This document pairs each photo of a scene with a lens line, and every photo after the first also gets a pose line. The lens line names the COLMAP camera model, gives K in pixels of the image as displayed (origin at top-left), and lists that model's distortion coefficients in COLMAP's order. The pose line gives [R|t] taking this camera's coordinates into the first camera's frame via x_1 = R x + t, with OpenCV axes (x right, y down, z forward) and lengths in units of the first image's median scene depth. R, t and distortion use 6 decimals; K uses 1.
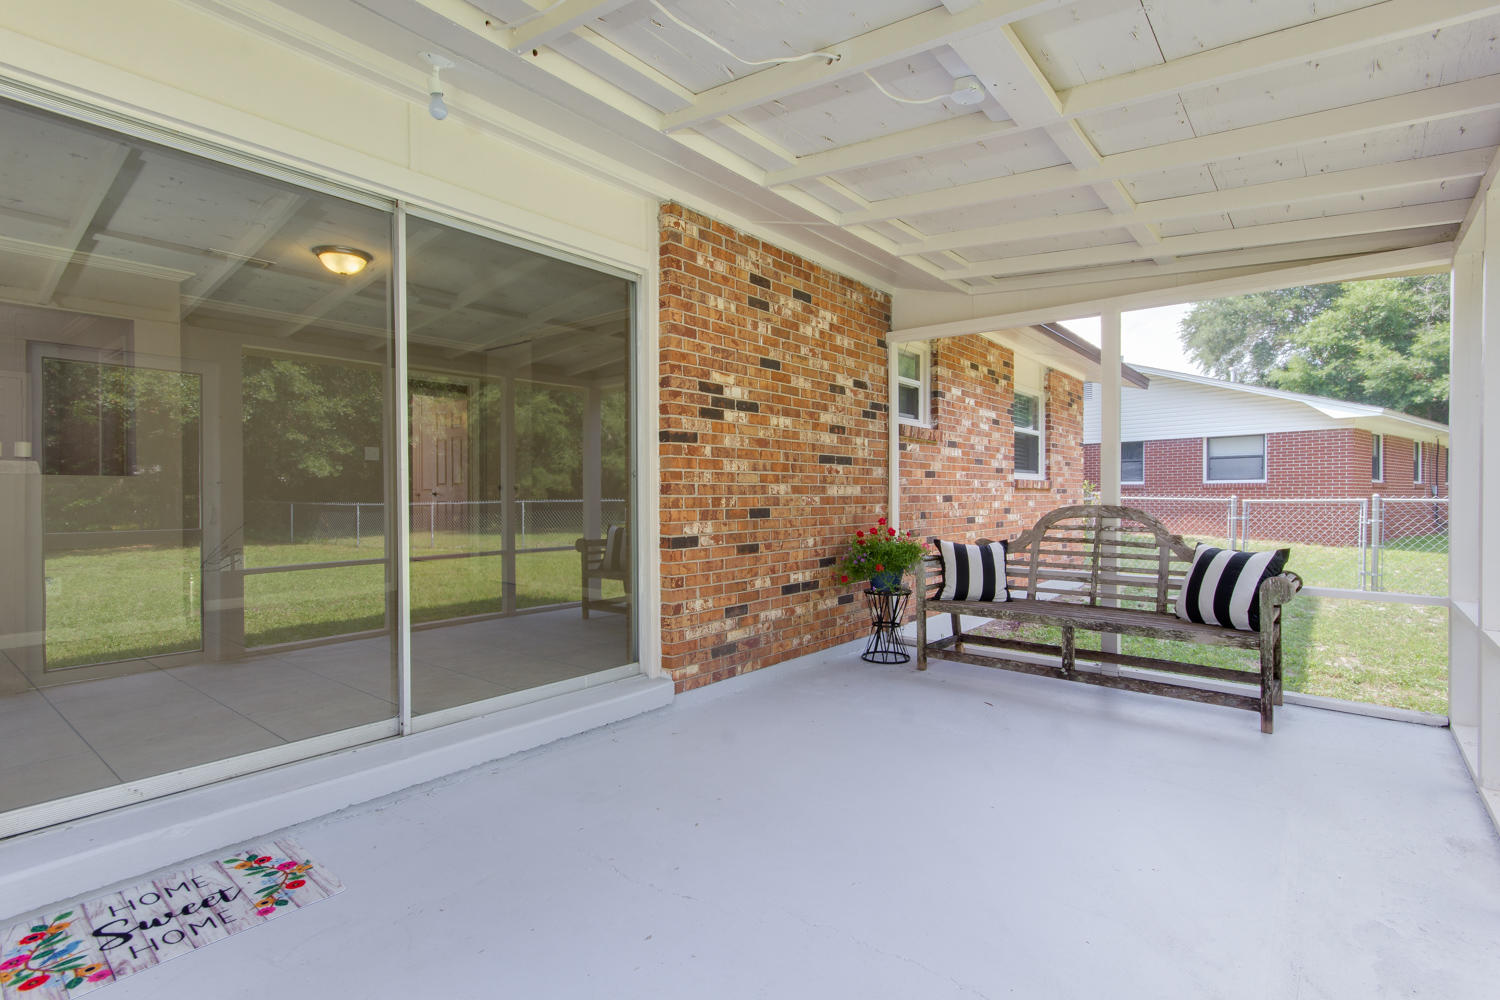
lens RADIAL K [[700.8, 0, 759.1], [0, 700.8, 504.9], [0, 0, 1]] dist [0.005623, 0.000494]
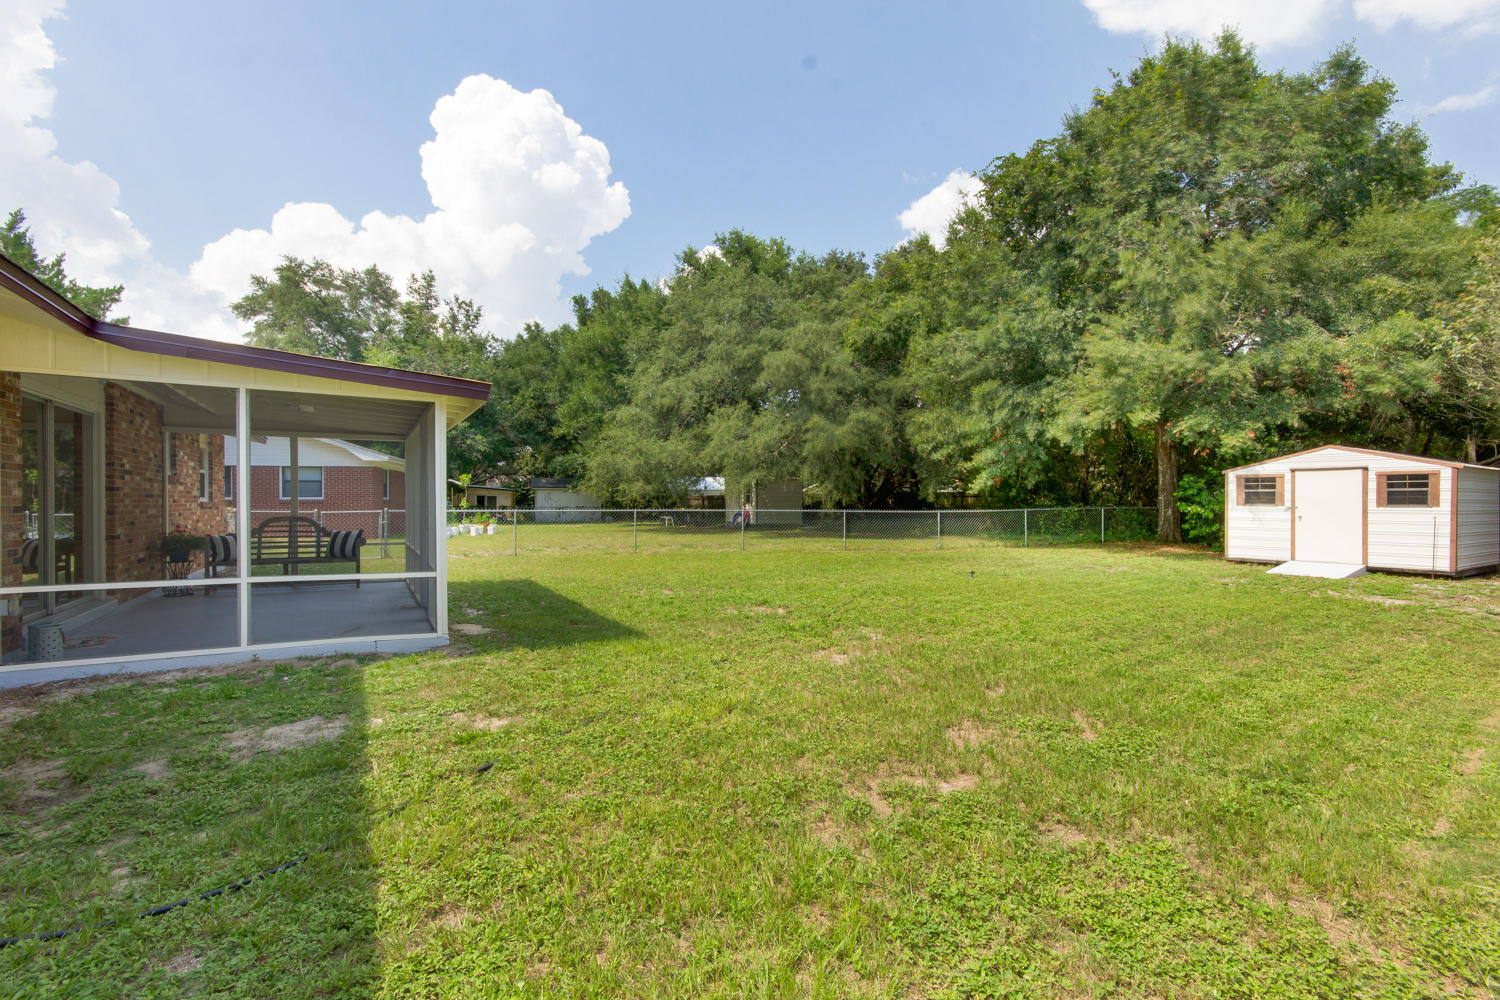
lens RADIAL K [[700.8, 0, 755.3], [0, 700.8, 503.5], [0, 0, 1]] dist [0.005623, 0.000494]
pose [[0.357769, -0.002509, 0.933807, -1.275797], [0.016676, 0.999854, -0.003703, -0.008831], [-0.933661, 0.016897, 0.357759, -1.448353]]
